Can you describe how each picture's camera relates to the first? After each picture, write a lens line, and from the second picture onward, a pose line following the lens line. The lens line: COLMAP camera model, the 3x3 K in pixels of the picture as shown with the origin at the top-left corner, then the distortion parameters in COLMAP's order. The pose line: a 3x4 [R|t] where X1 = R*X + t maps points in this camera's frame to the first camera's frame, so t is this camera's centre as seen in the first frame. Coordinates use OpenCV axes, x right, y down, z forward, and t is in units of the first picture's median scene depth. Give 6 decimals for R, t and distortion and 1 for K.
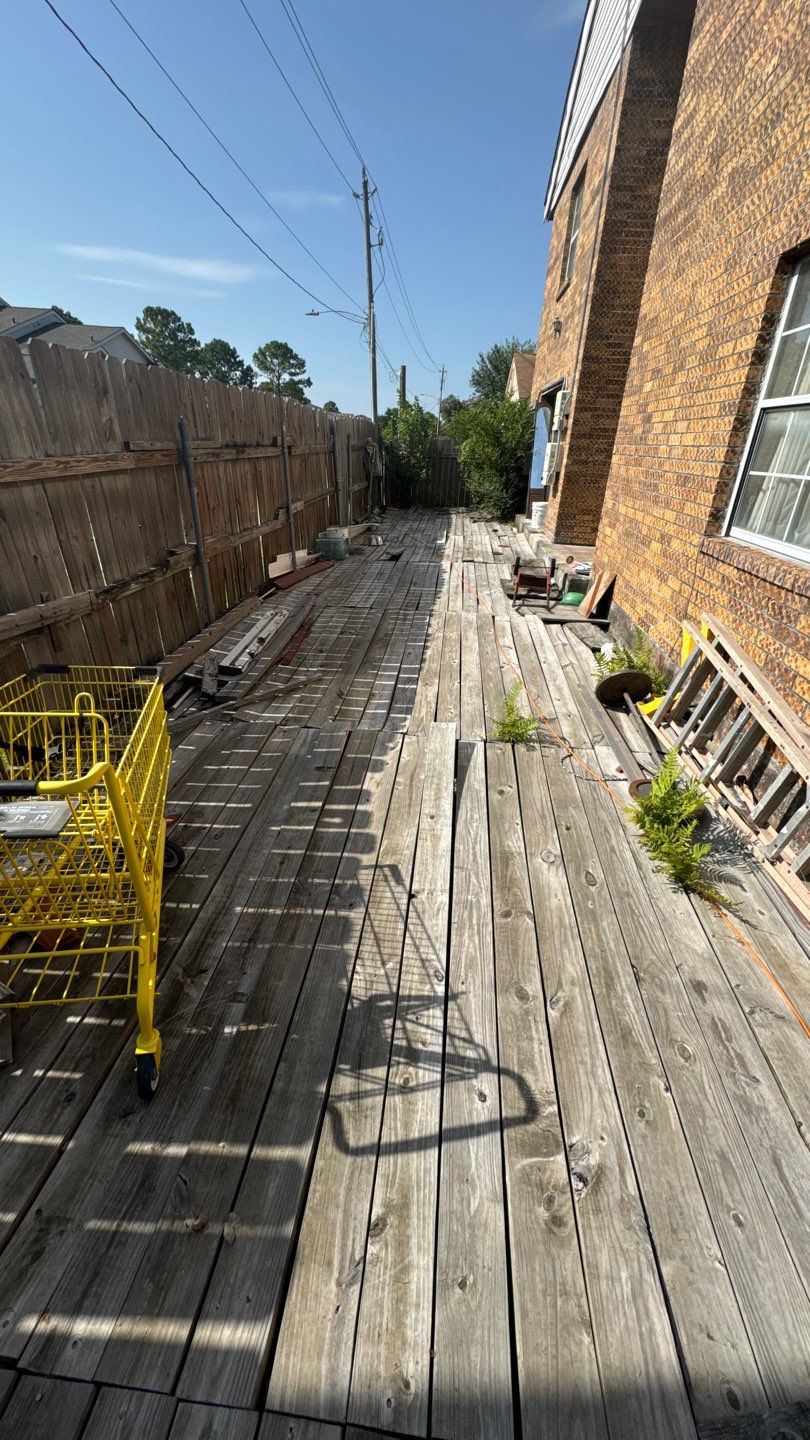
lens RADIAL K [[577.9, 0, 405.0], [0, 577.9, 719.5], [0, 0, 1]] dist [0.000238, 0.000079]
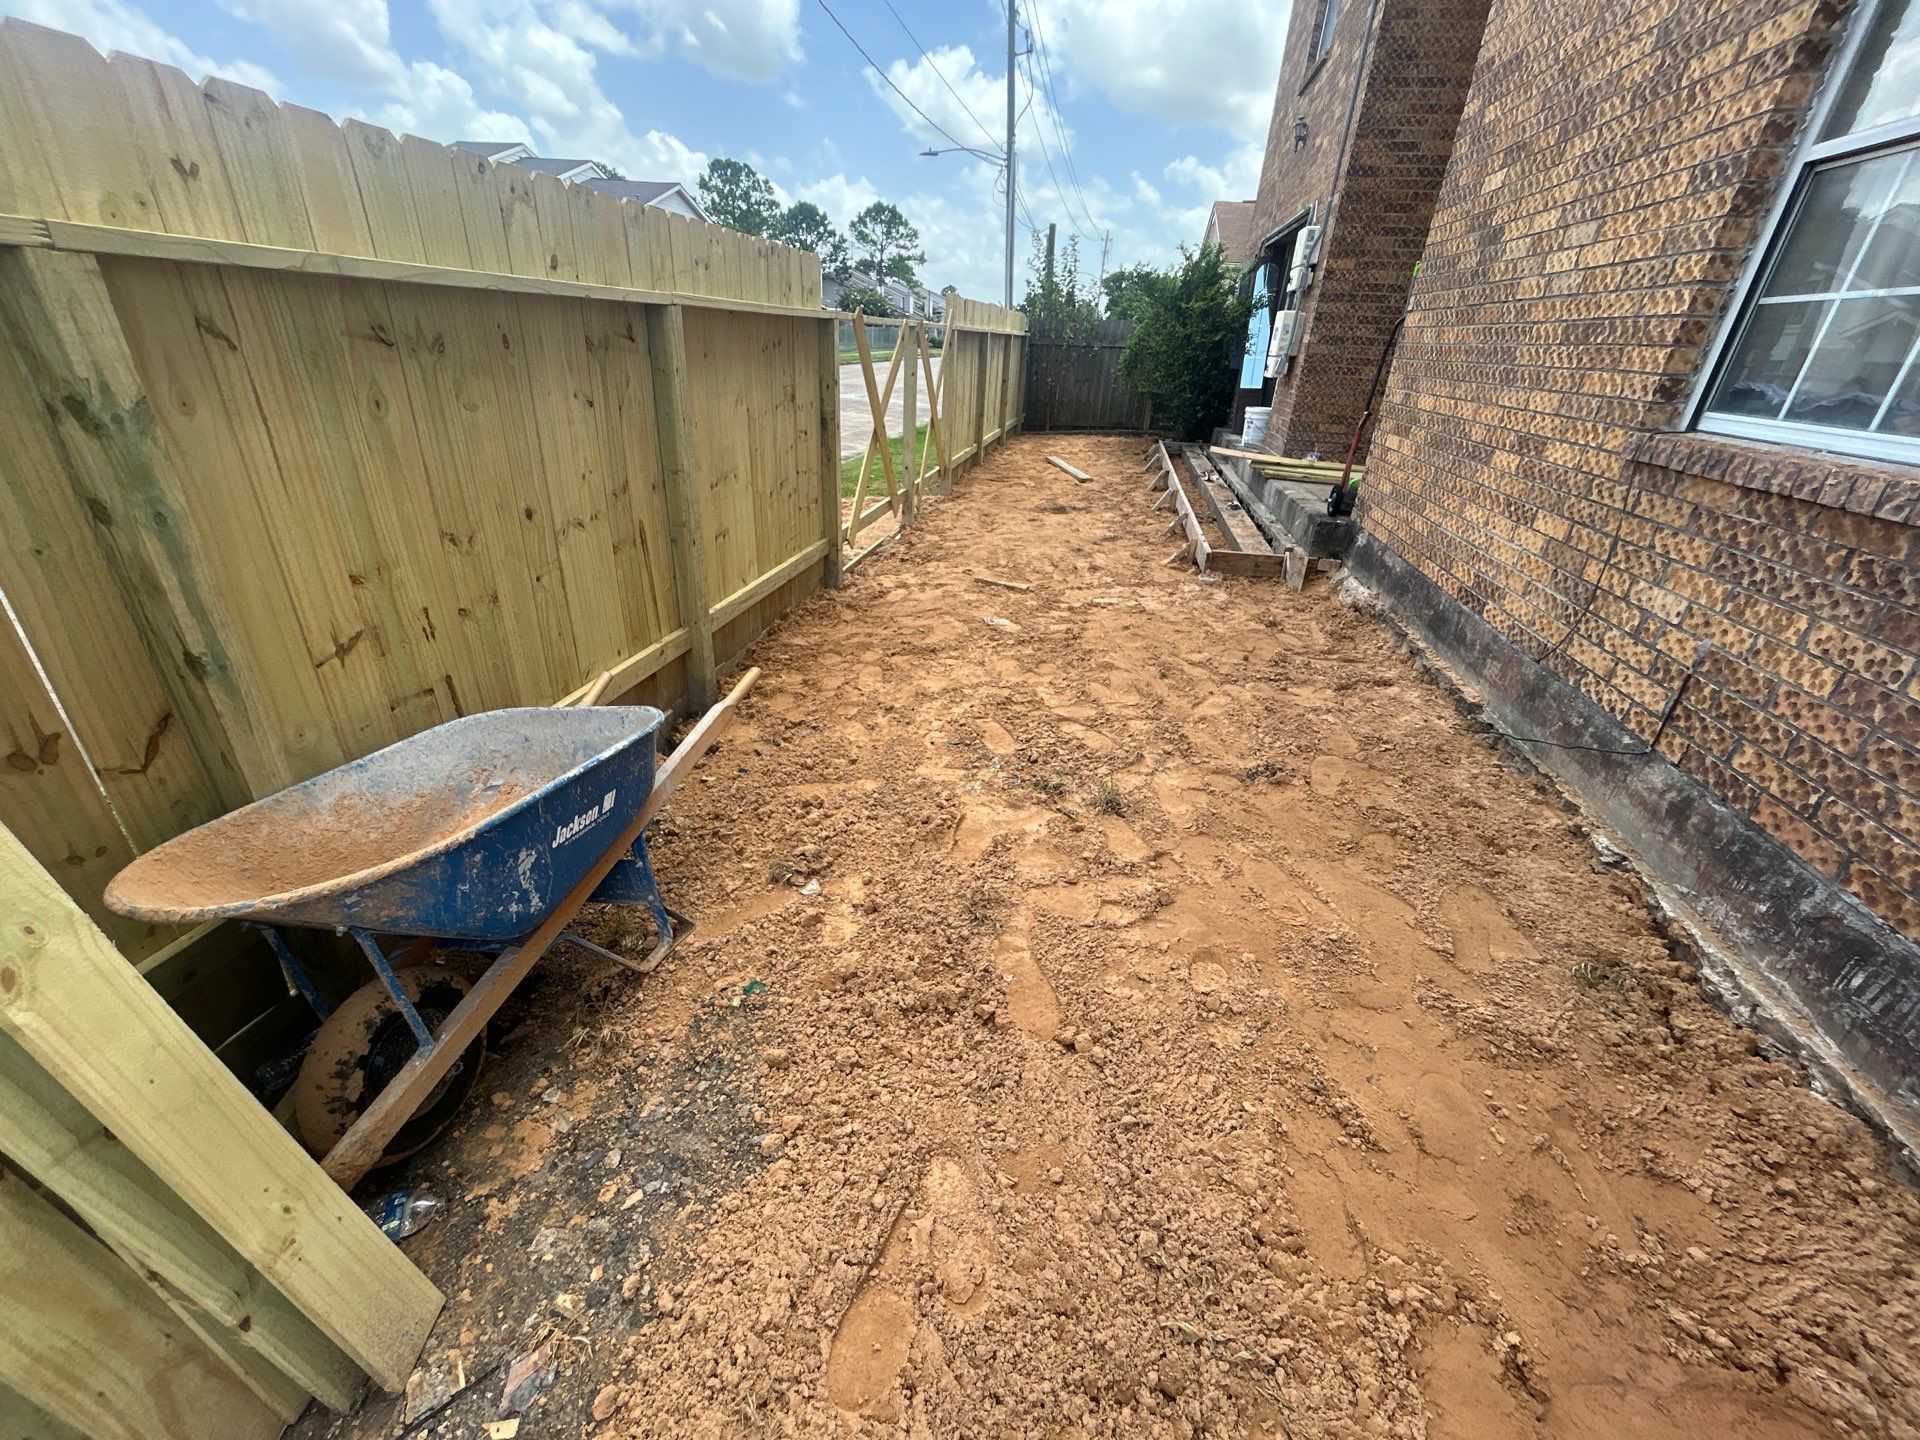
lens RADIAL K [[777.3, 0, 960.8], [0, 777.3, 720.8], [0, 0, 1]] dist [0.001323, -0.000448]
pose [[0.994913, 0.045796, -0.089726, -0.005945], [-0.045411, 0.998948, 0.006323, -0.019134], [0.089921, -0.002216, 0.995946, 0.133712]]
